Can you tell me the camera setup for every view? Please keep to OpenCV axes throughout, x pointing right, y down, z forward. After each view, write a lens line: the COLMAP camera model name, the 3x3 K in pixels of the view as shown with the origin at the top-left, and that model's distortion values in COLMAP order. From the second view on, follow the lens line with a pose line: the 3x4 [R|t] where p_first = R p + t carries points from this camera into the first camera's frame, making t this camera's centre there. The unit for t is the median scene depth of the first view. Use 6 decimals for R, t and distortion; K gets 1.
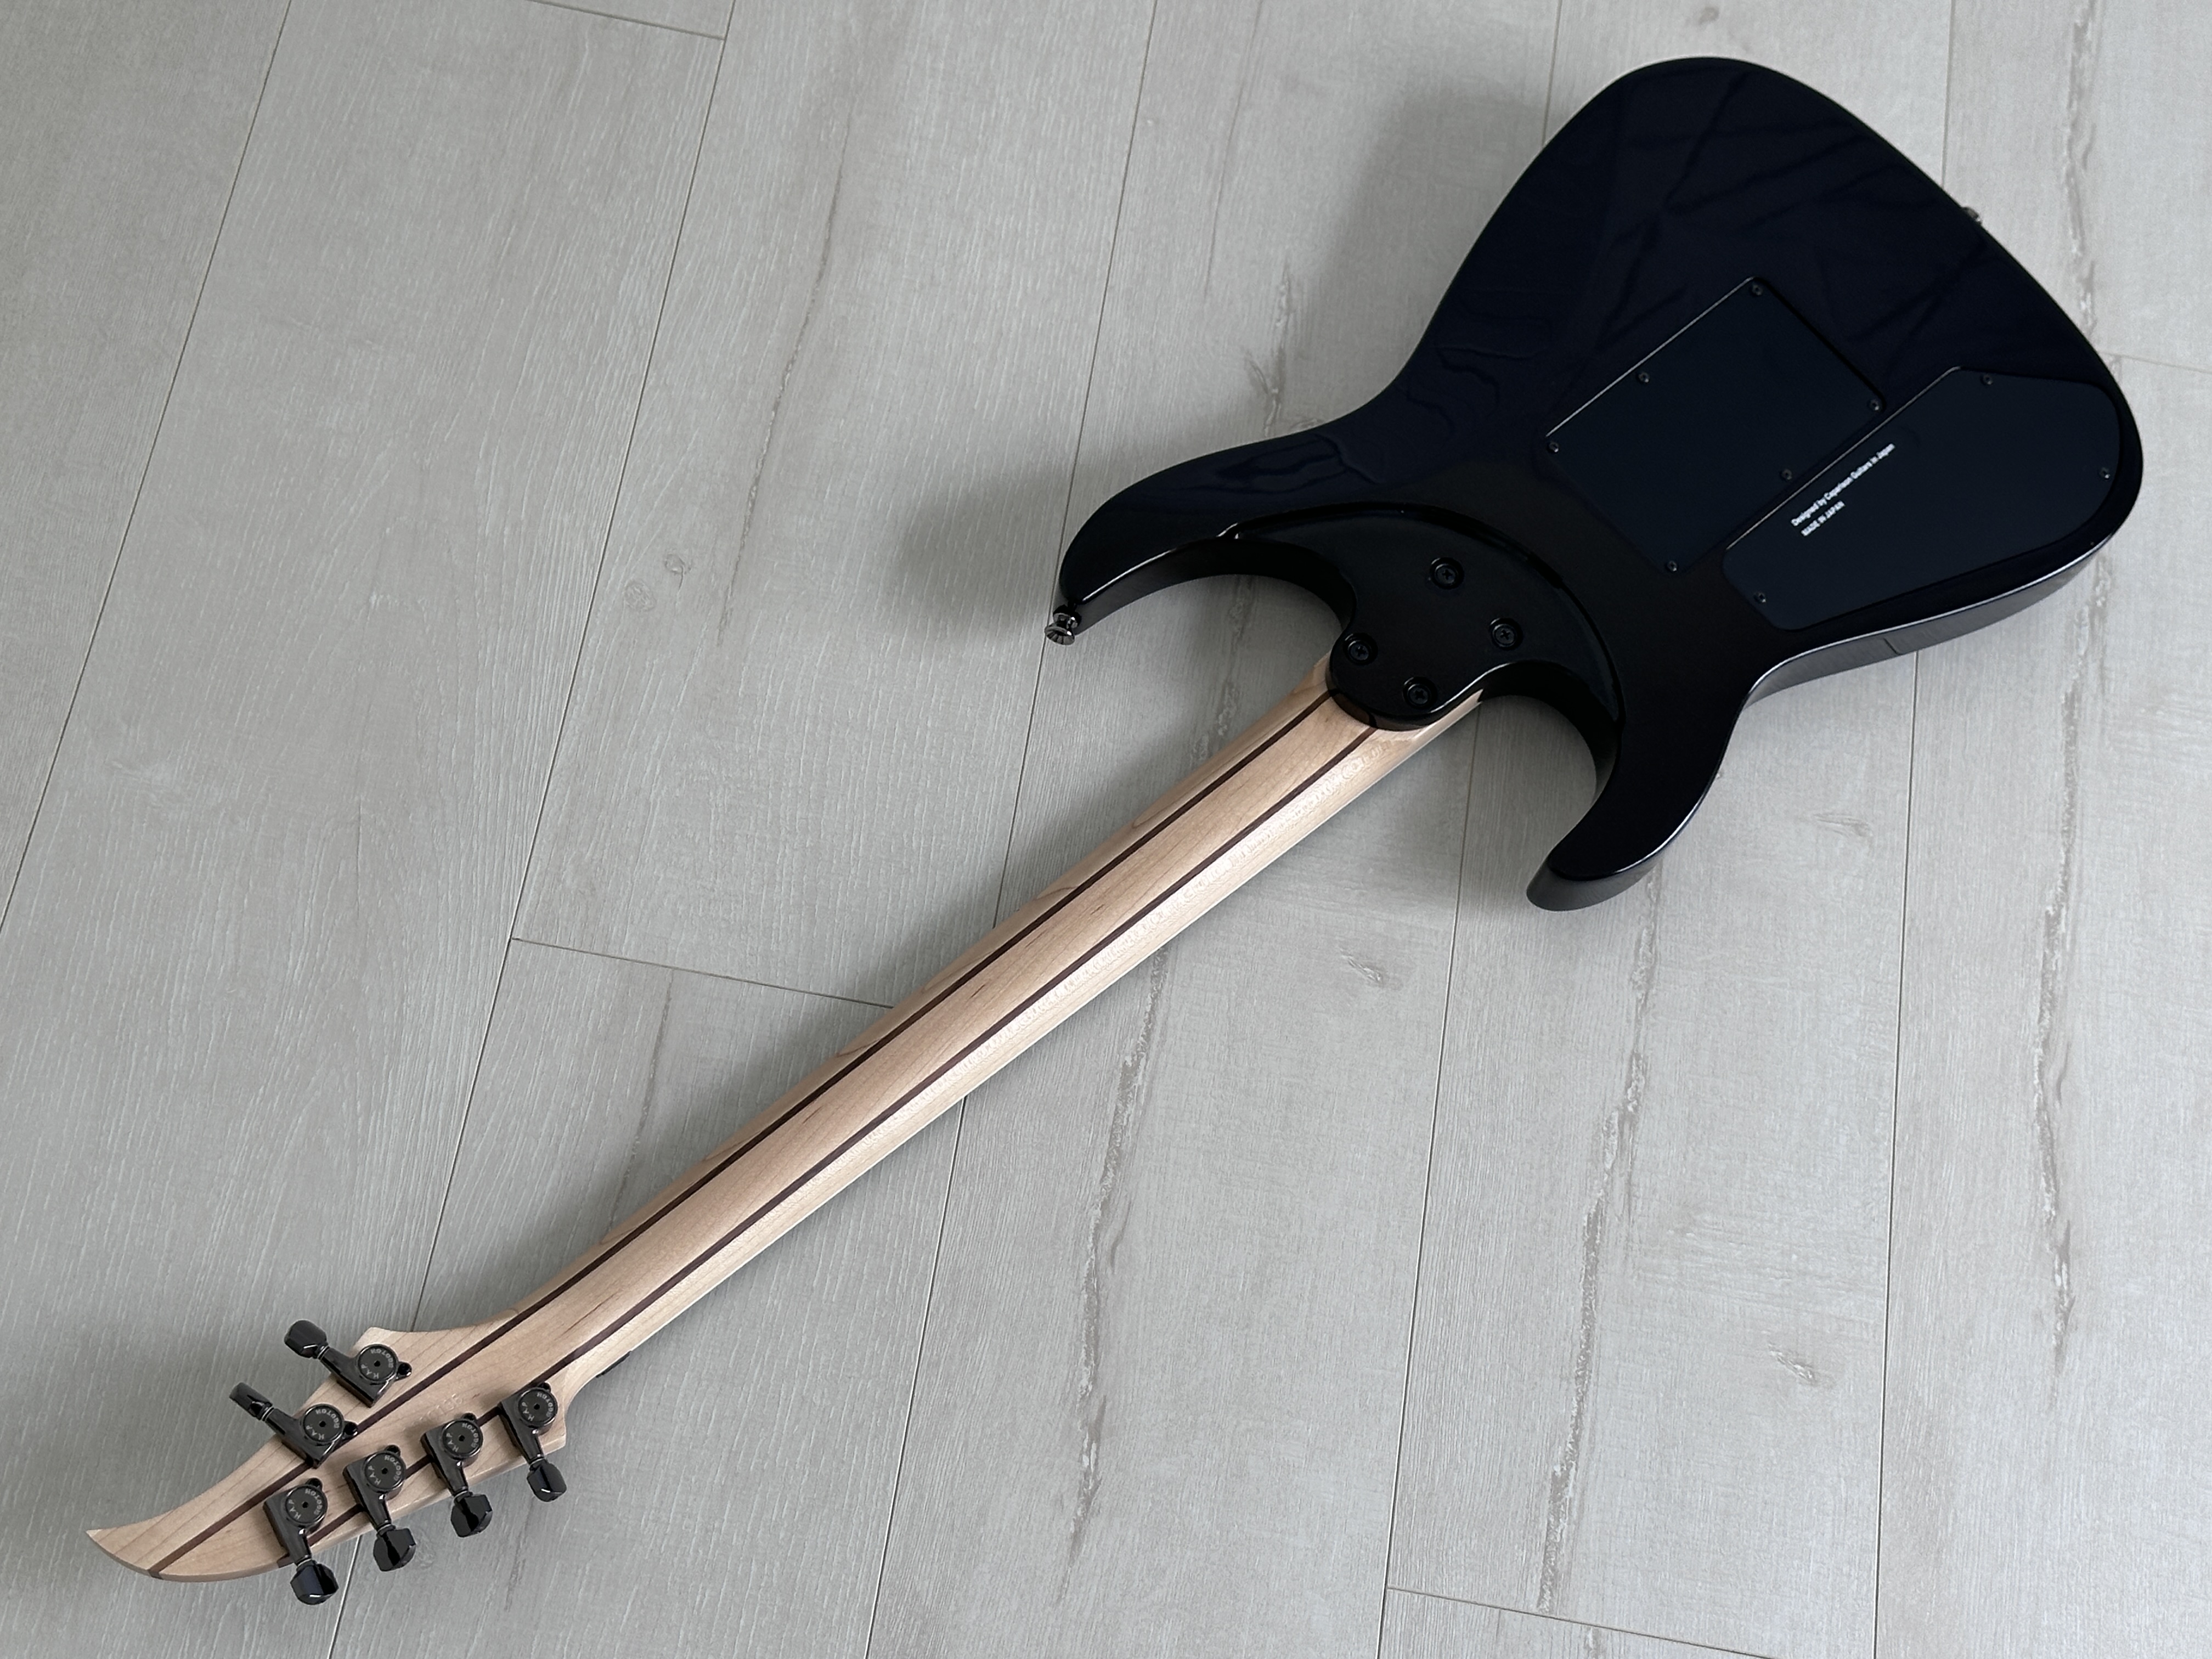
lens RADIAL K [[3357.7, 0, 1106.0], [0, 3357.7, 829.5], [0, 0, 1]] dist [0.201117, -0.433298]
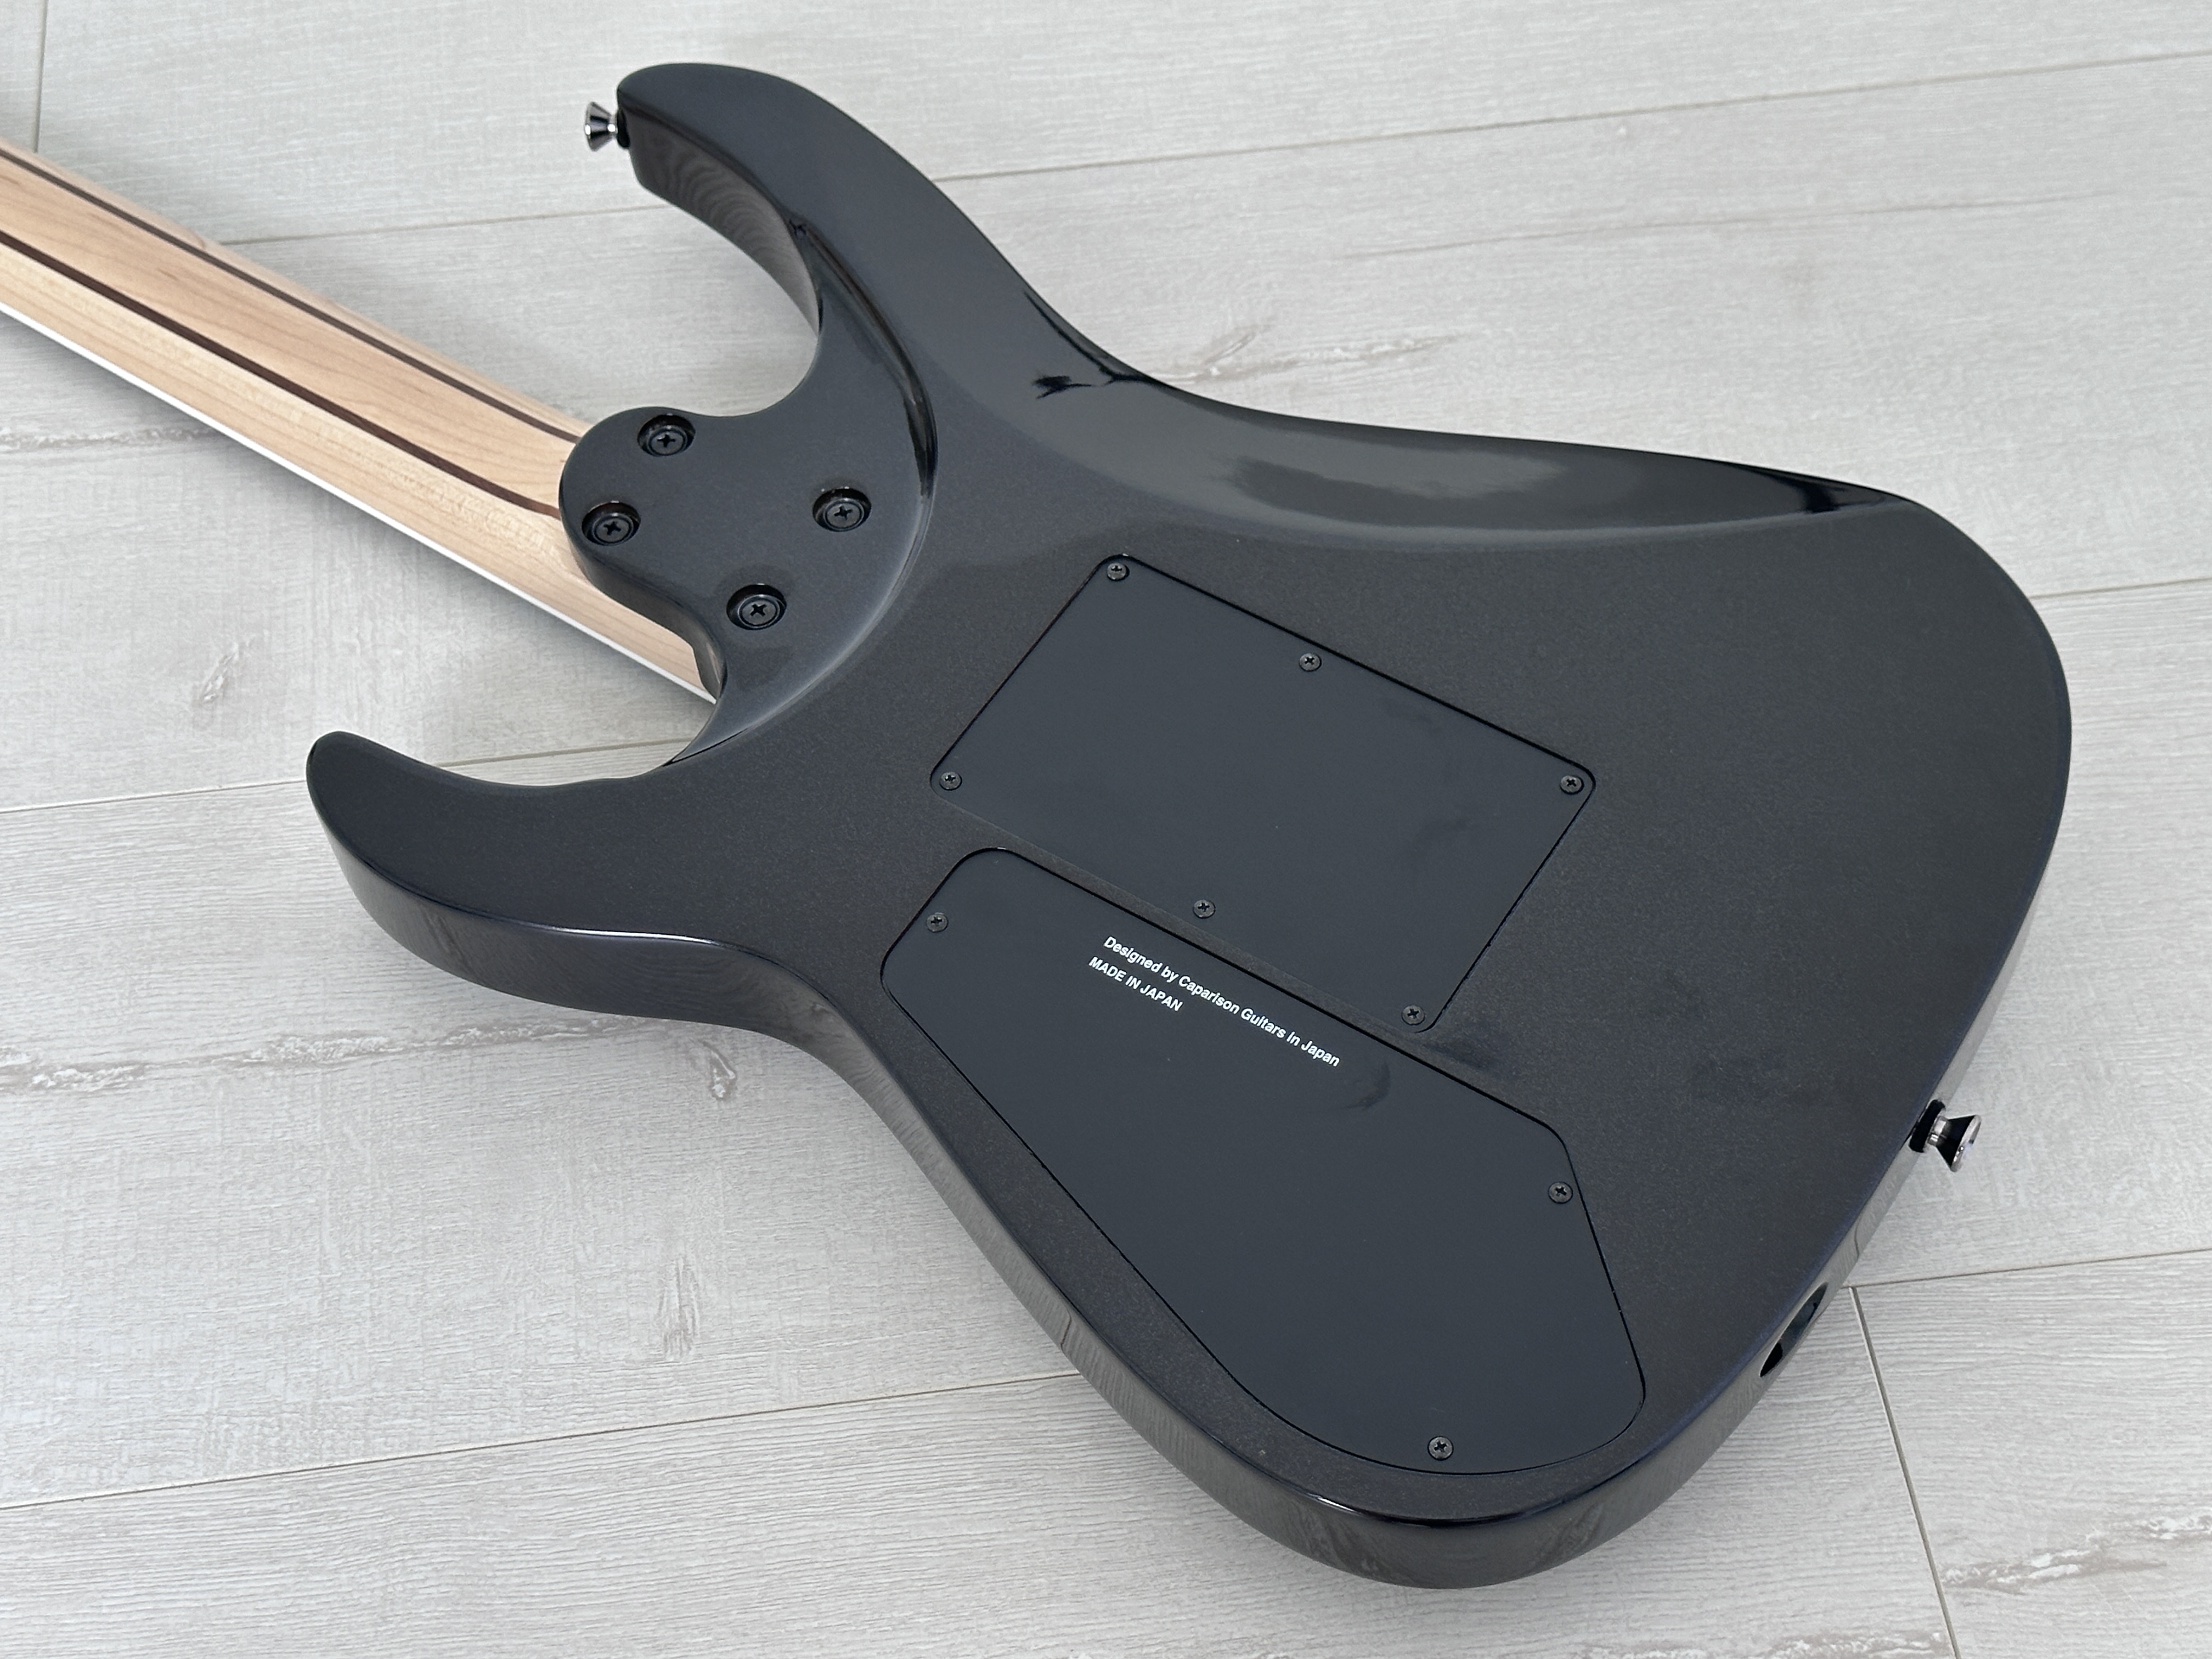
lens RADIAL K [[3357.7, 0, 1106.0], [0, 3357.7, 829.5], [0, 0, 1]] dist [0.201117, -0.433298]
pose [[0.260867, 0.713889, -0.649855, 0.531583], [-0.856412, 0.481815, 0.185507, -0.195936], [0.445542, 0.508150, 0.737073, 0.602227]]
